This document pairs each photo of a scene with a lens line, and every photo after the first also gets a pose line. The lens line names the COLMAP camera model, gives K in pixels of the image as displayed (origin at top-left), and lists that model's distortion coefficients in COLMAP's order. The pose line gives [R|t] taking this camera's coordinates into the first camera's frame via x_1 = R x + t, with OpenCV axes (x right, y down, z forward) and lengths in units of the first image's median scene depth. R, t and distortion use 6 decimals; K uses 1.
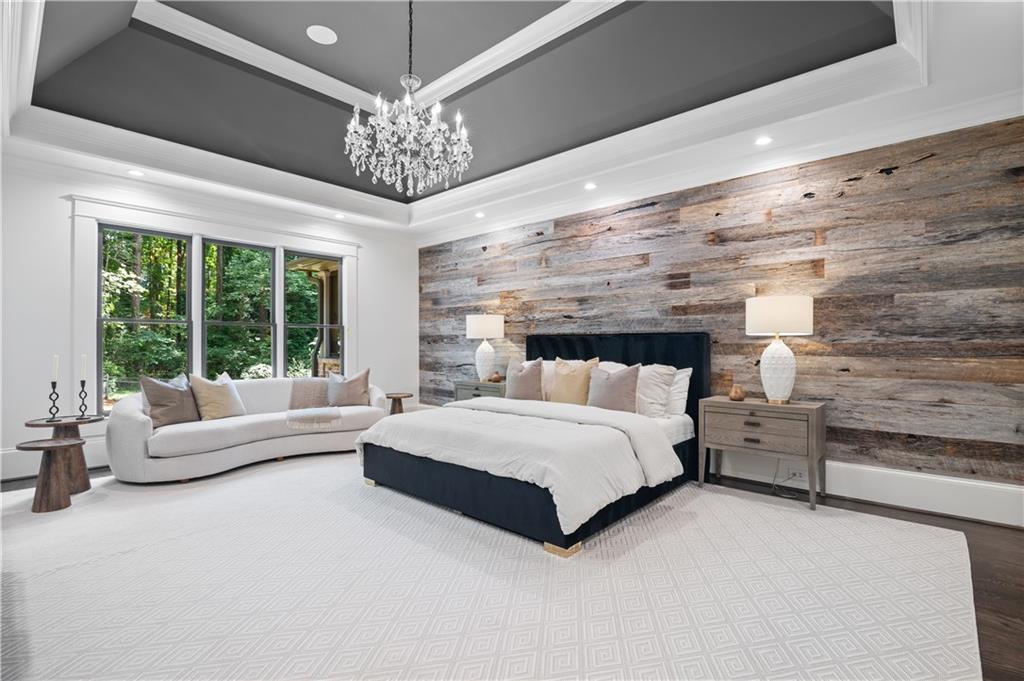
lens RADIAL K [[472.6, 0, 514.5], [0, 472.6, 338.6], [0, 0, 1]] dist [-0.018433, -0.000626]
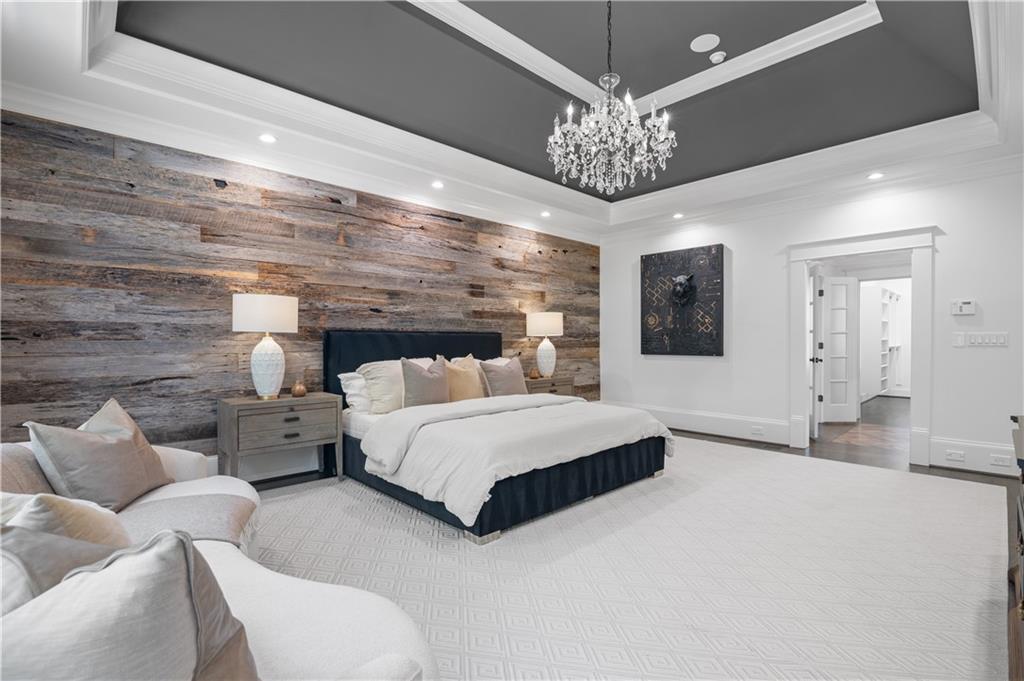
lens RADIAL K [[472.6, 0, 521.1], [0, 472.6, 338.7], [0, 0, 1]] dist [-0.018433, -0.000626]
pose [[0.068367, 0.005970, 0.997642, -0.777696], [-0.012833, 0.999905, -0.005104, 0.008107], [-0.997578, -0.012454, 0.068438, 0.701274]]
